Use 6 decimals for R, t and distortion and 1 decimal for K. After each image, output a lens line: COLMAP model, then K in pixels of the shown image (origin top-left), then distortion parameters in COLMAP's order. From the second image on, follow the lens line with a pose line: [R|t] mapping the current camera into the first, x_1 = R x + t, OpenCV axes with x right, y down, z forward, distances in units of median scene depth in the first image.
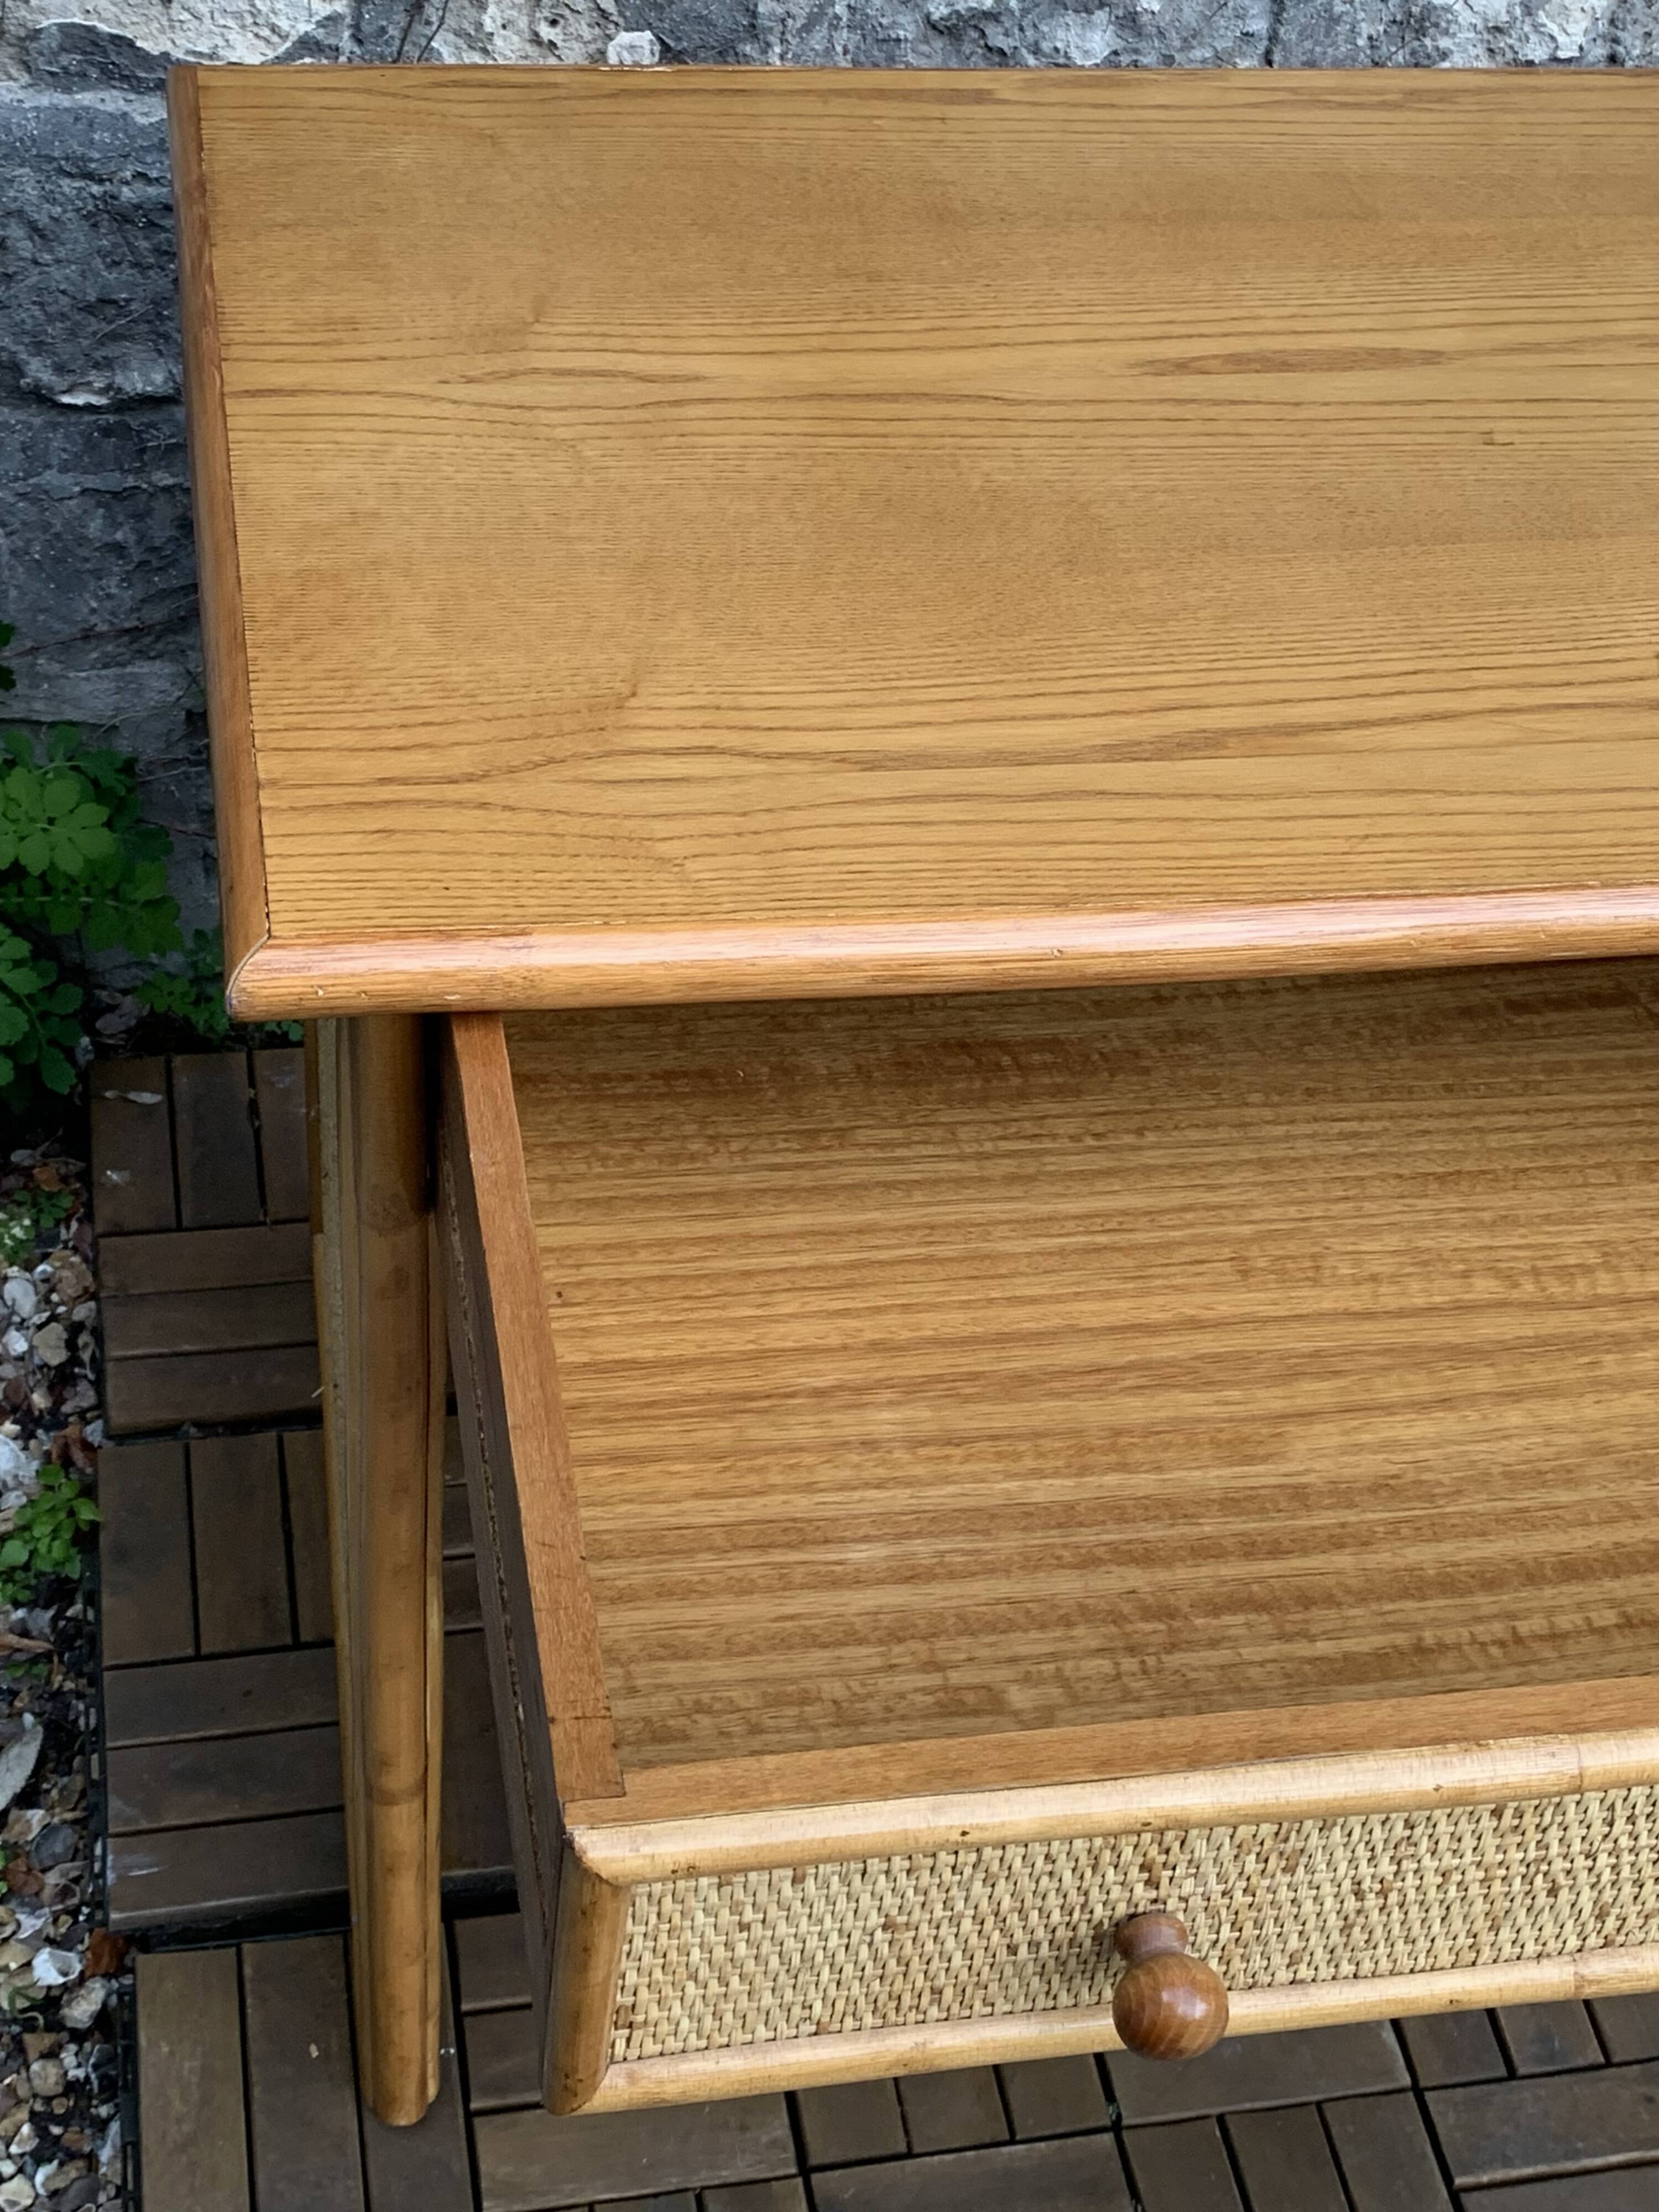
lens RADIAL K [[3038.1, 0, 828.2], [0, 3038.1, 1064.4], [0, 0, 1]] dist [0.172892, -0.541847]
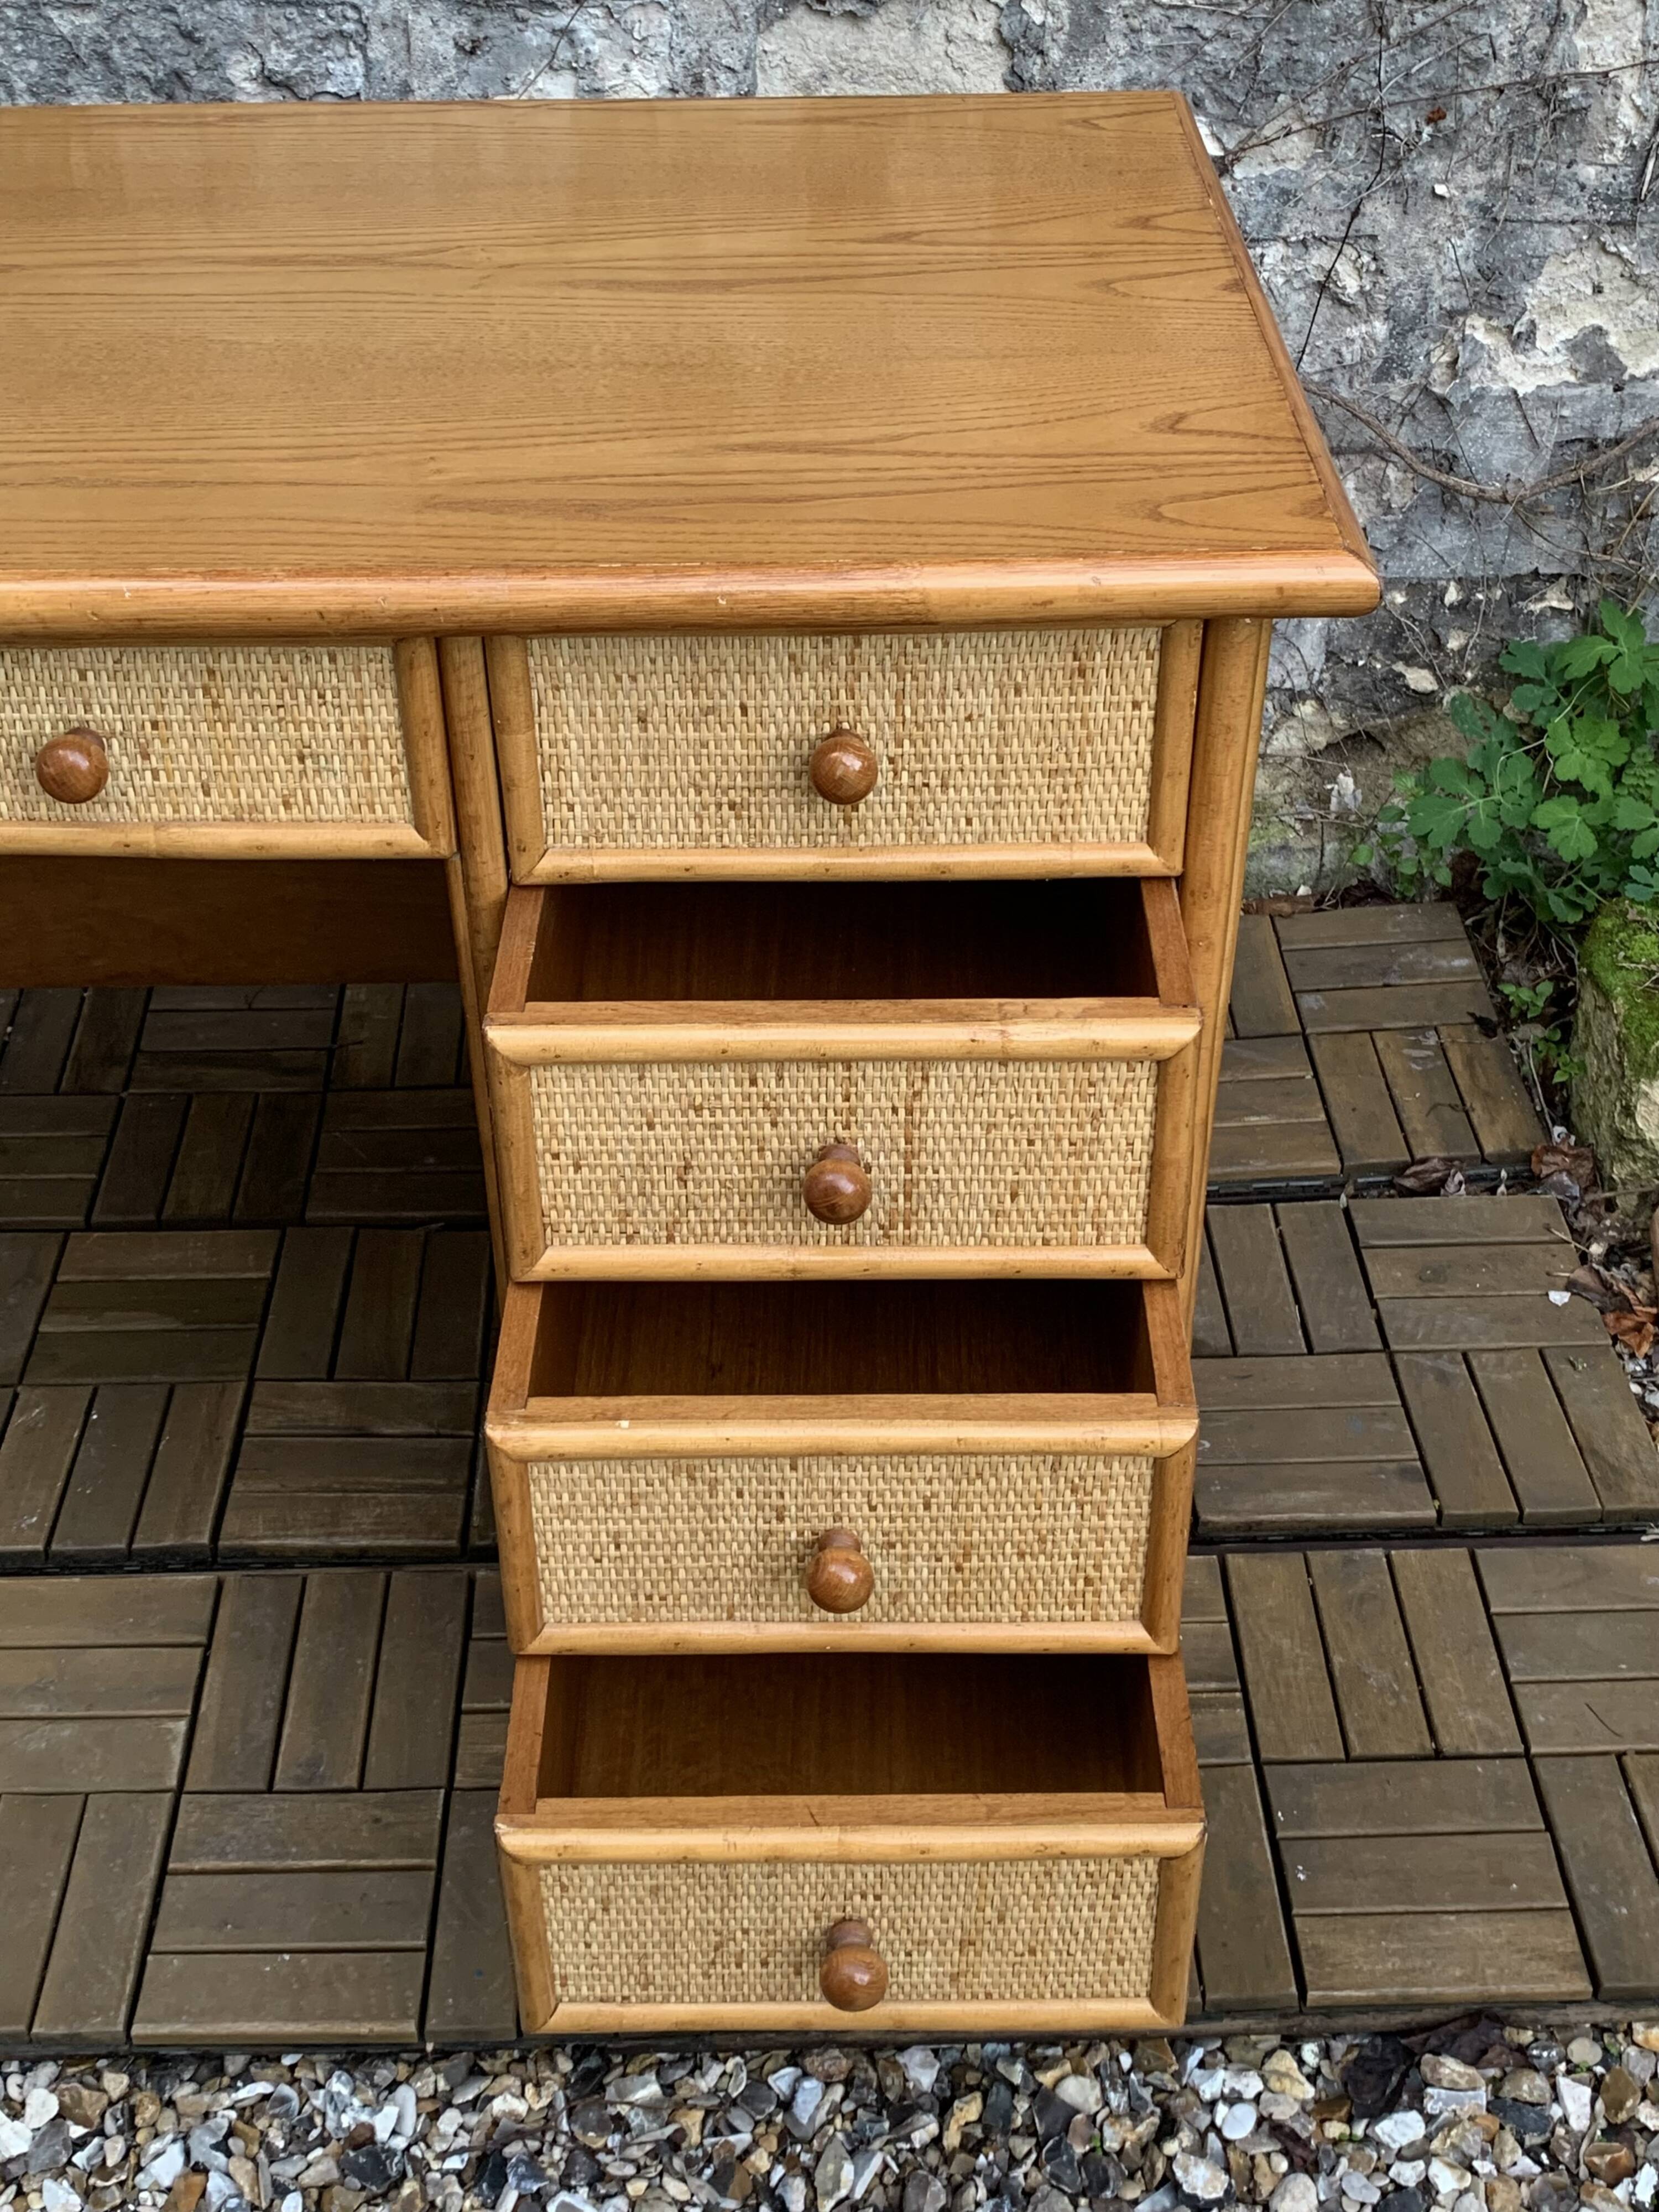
lens RADIAL K [[2543.4, 0, 808.6], [0, 2543.4, 1068.3], [0, 0, 1]] dist [0.129919, -0.356111]
pose [[0.979666, 0.030409, -0.198315, 0.571688], [-0.048587, 0.994984, -0.087447, 0.127503], [0.194661, 0.095305, 0.976229, 0.071939]]
